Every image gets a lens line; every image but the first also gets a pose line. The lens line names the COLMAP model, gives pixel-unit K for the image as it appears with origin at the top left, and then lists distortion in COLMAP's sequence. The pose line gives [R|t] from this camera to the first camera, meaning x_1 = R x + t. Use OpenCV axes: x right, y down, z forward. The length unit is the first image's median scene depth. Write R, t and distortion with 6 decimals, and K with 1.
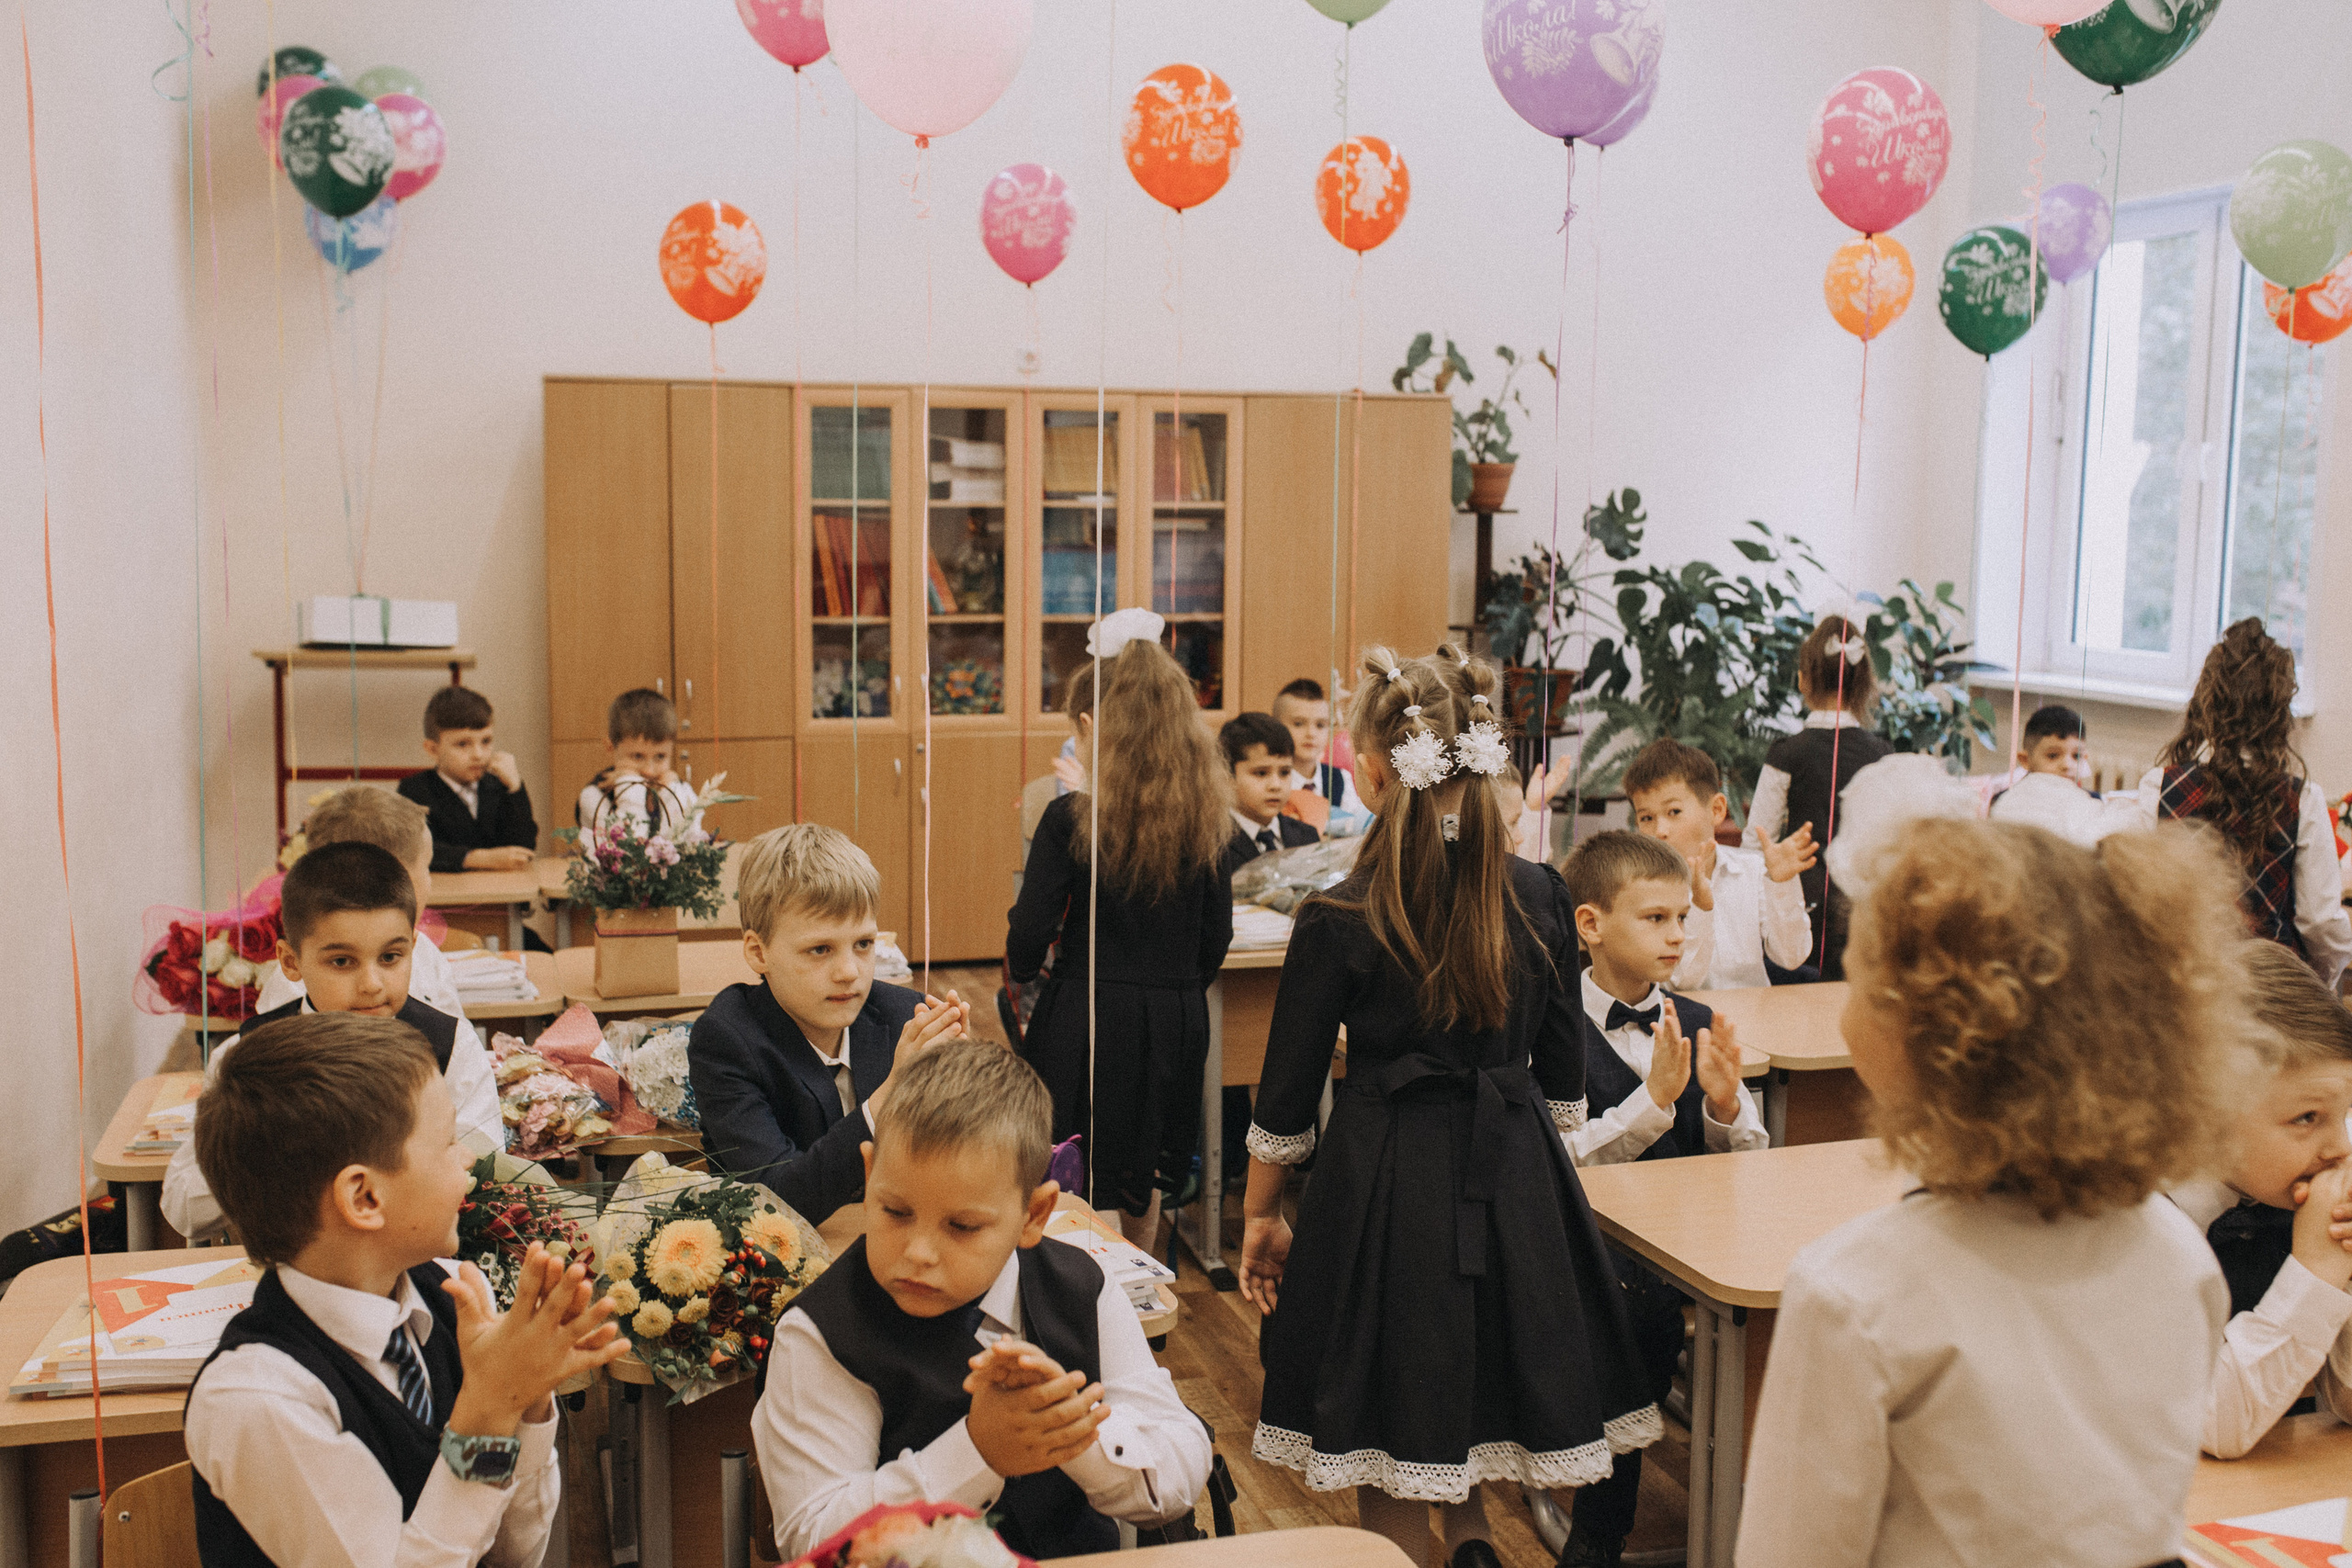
lens RADIAL K [[2350.7, 0, 1186.1], [0, 2350.7, 763.9], [0, 0, 1]] dist [-0.020963, 0.000000]
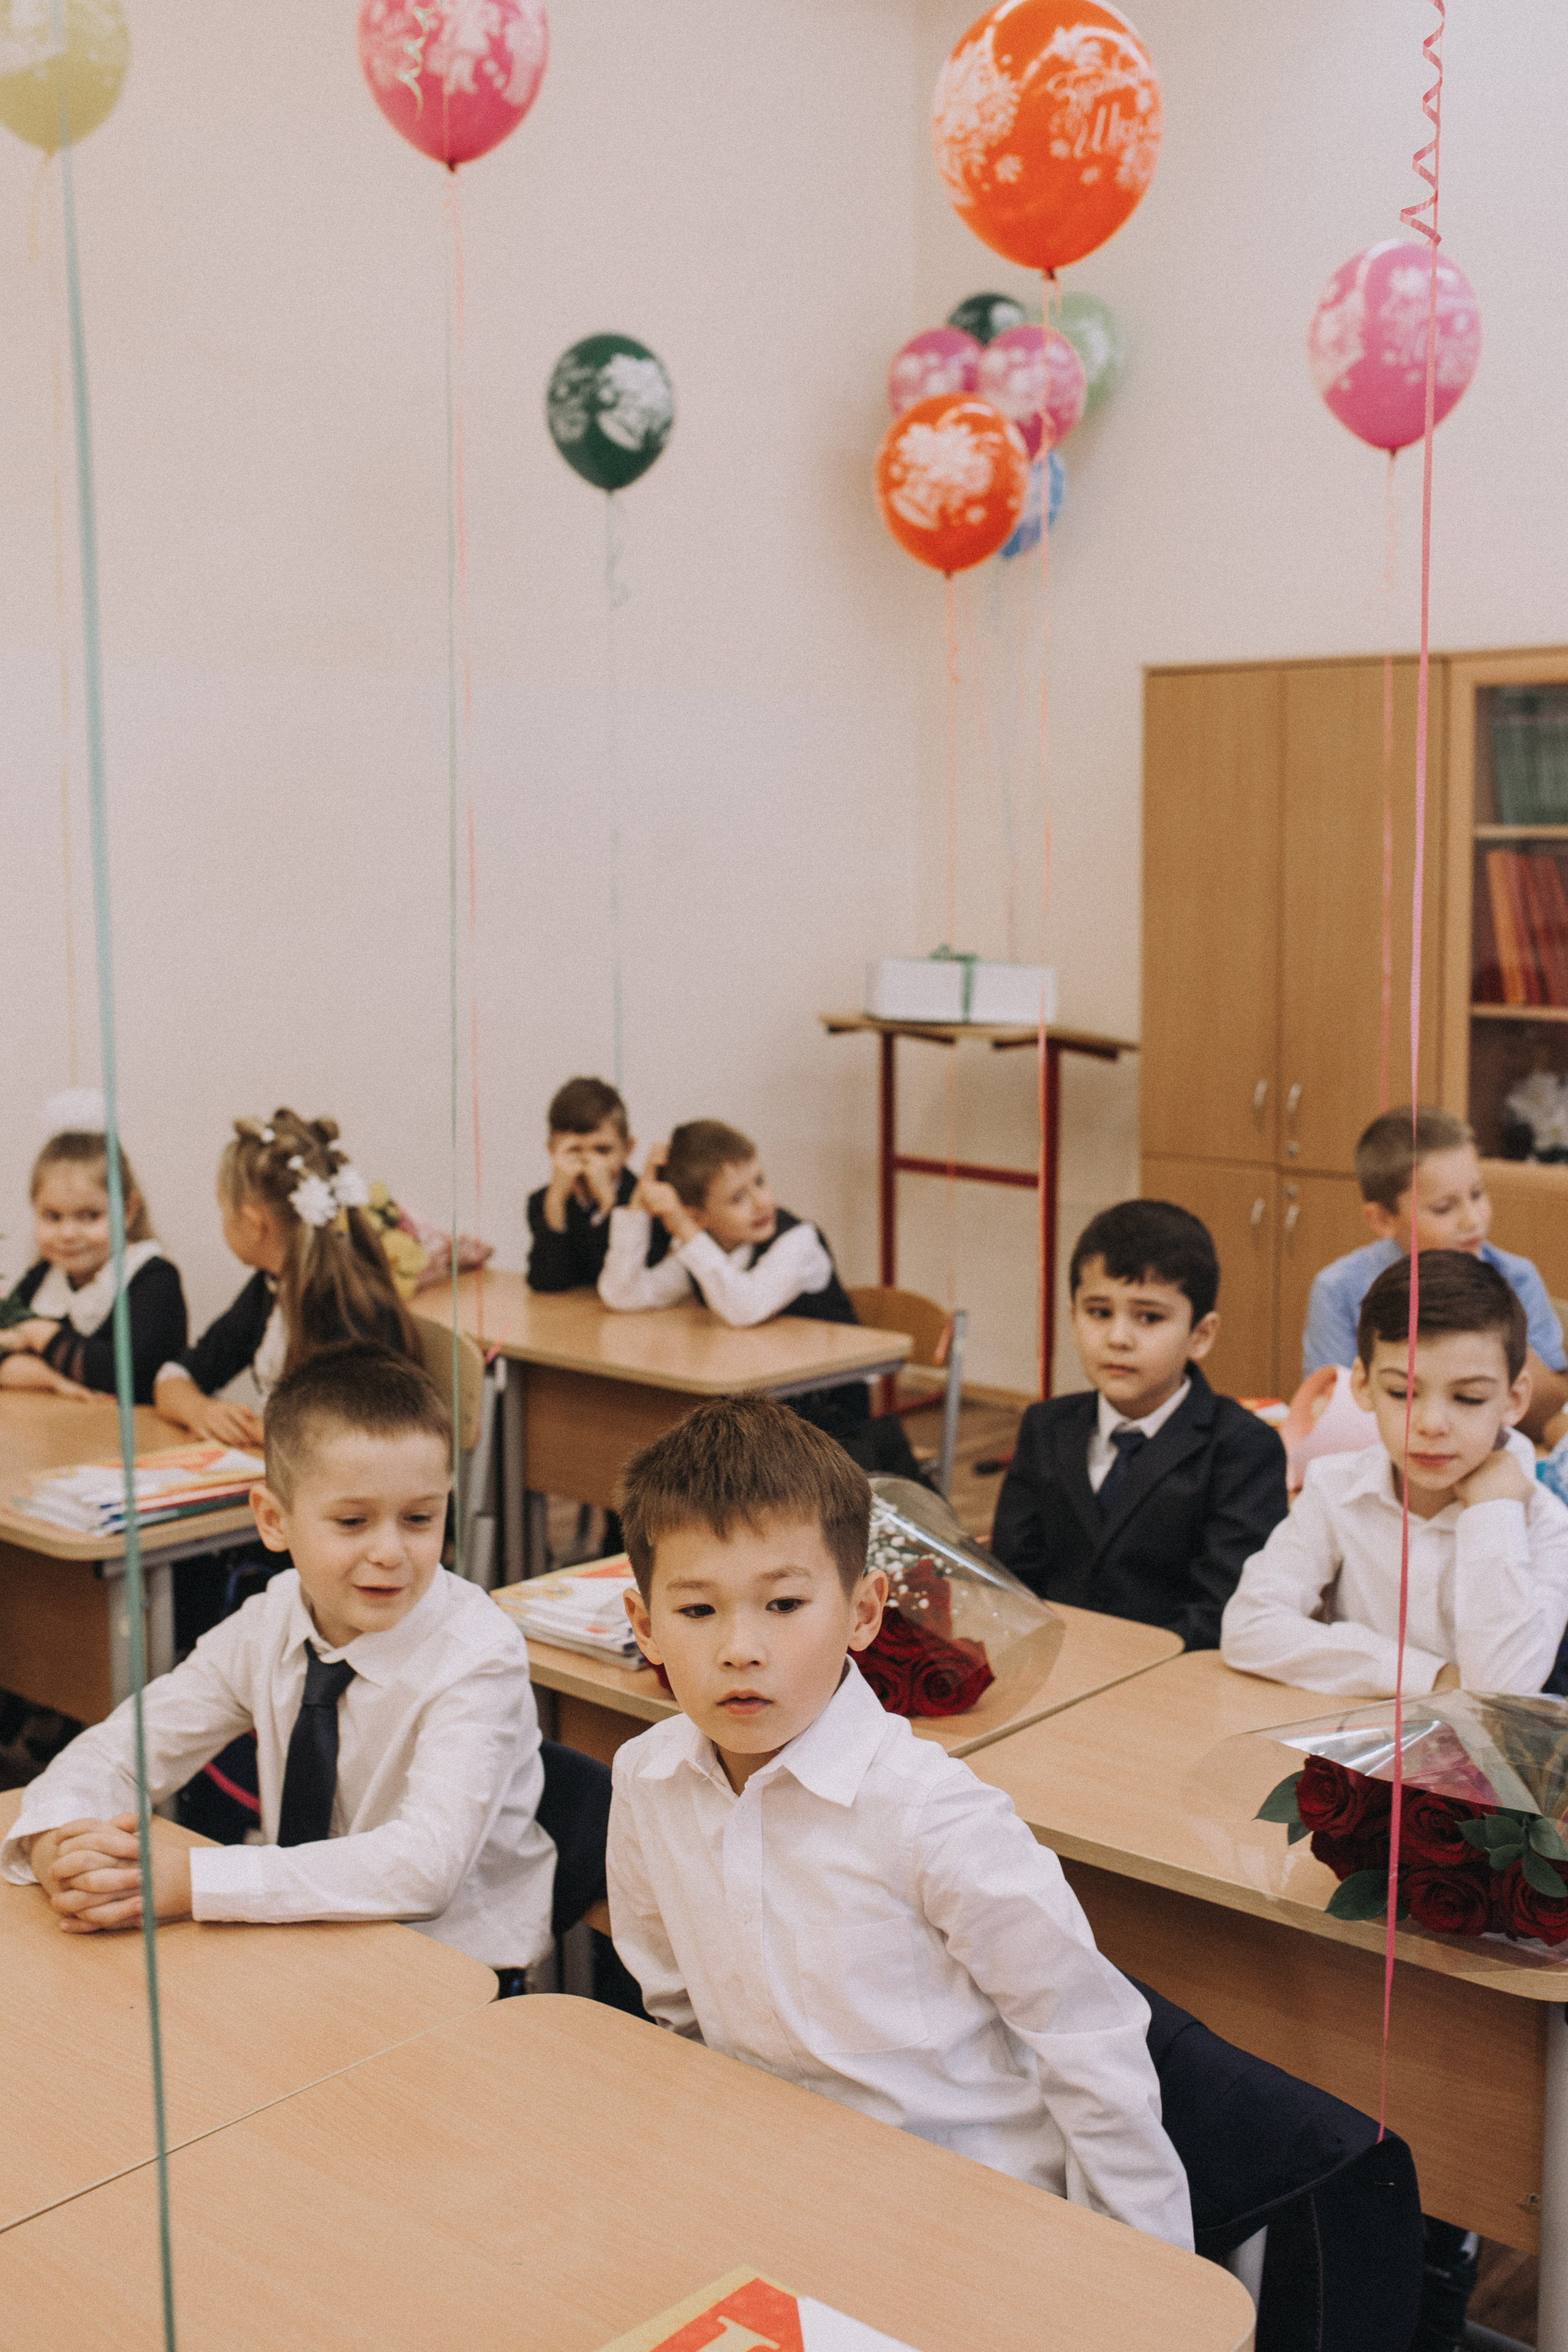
lens RADIAL K [[2350.9, 0, 873.0], [0, 2350.9, 1163.1], [0, 0, 1]] dist [-0.020963, 0.000000]
pose [[0.558523, 0.101357, -0.823273, 0.298606], [-0.081106, 0.994424, 0.067404, -0.049637], [0.825514, 0.029126, 0.563630, 0.488930]]
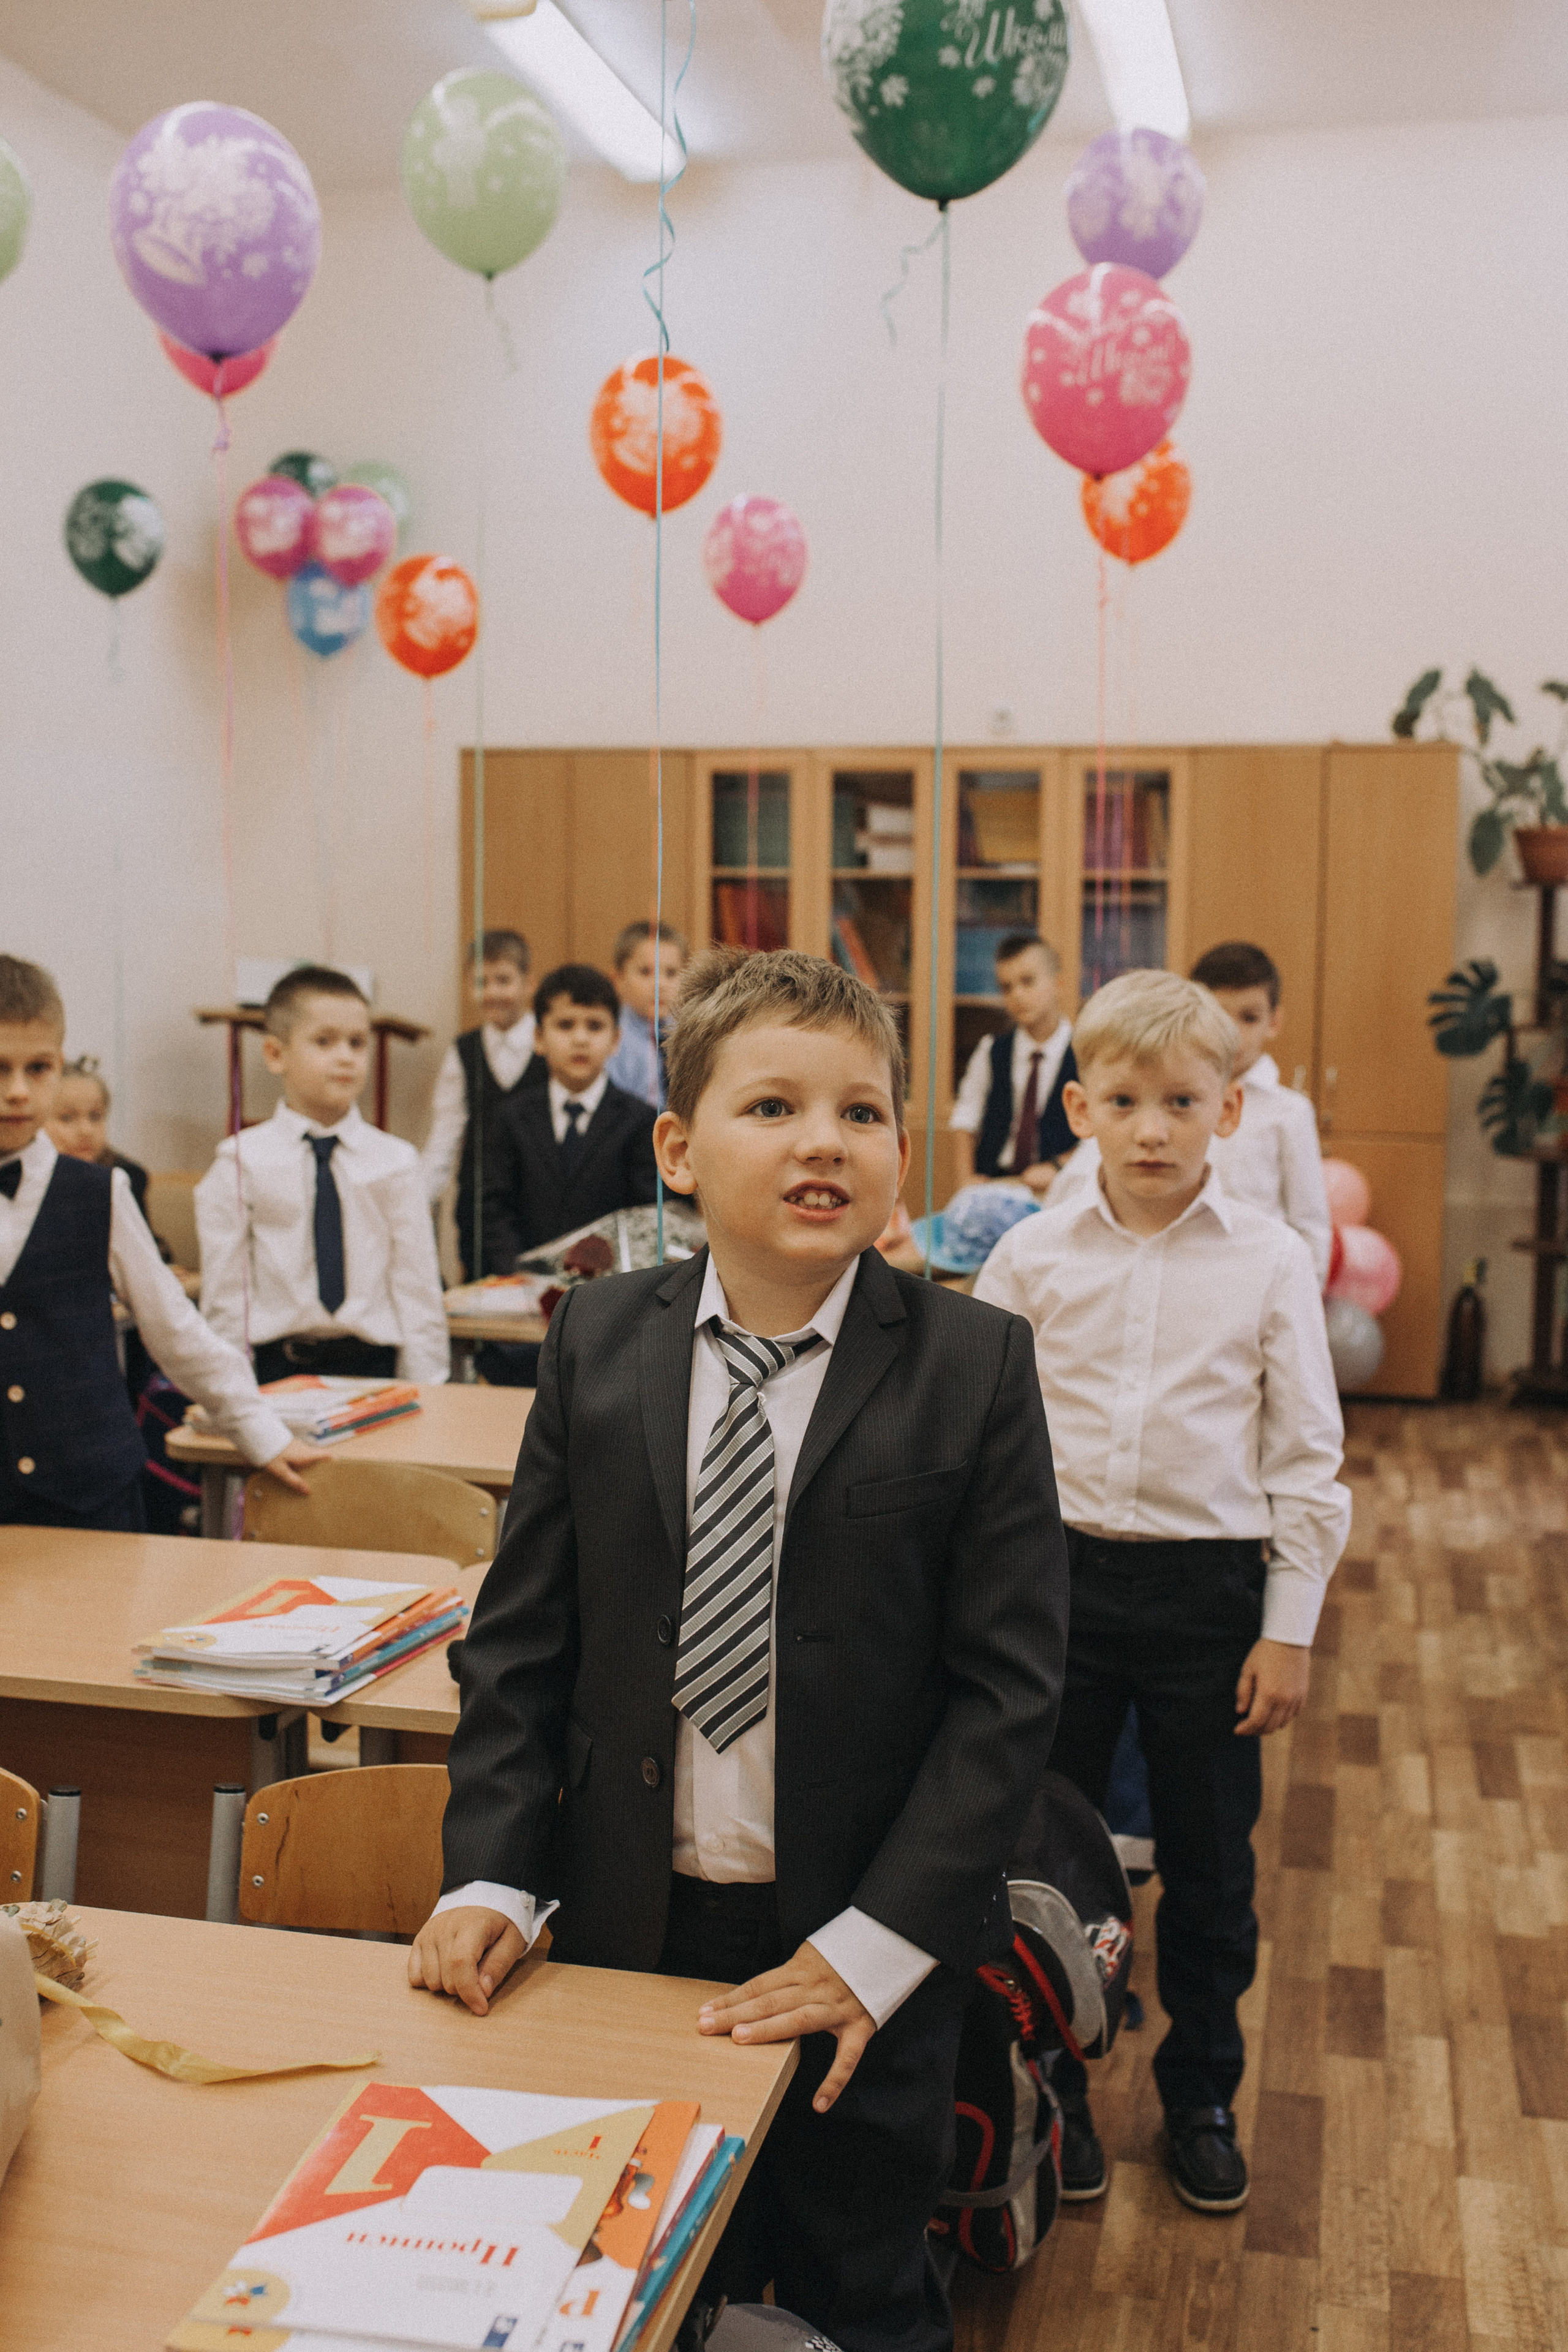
lens RADIAL K [[2350.9, 0, 782.1], [0, 2350.9, 1156.5], [0, 0, 1]] dist [-0.020963, 0.000000]
pose [[0.869664, 0.047751, -0.491330, 0.344310], [-0.057163, 0.998356, -0.004153, 0.007545], [0.490324, 0.031698, 0.870964, 0.175606]]
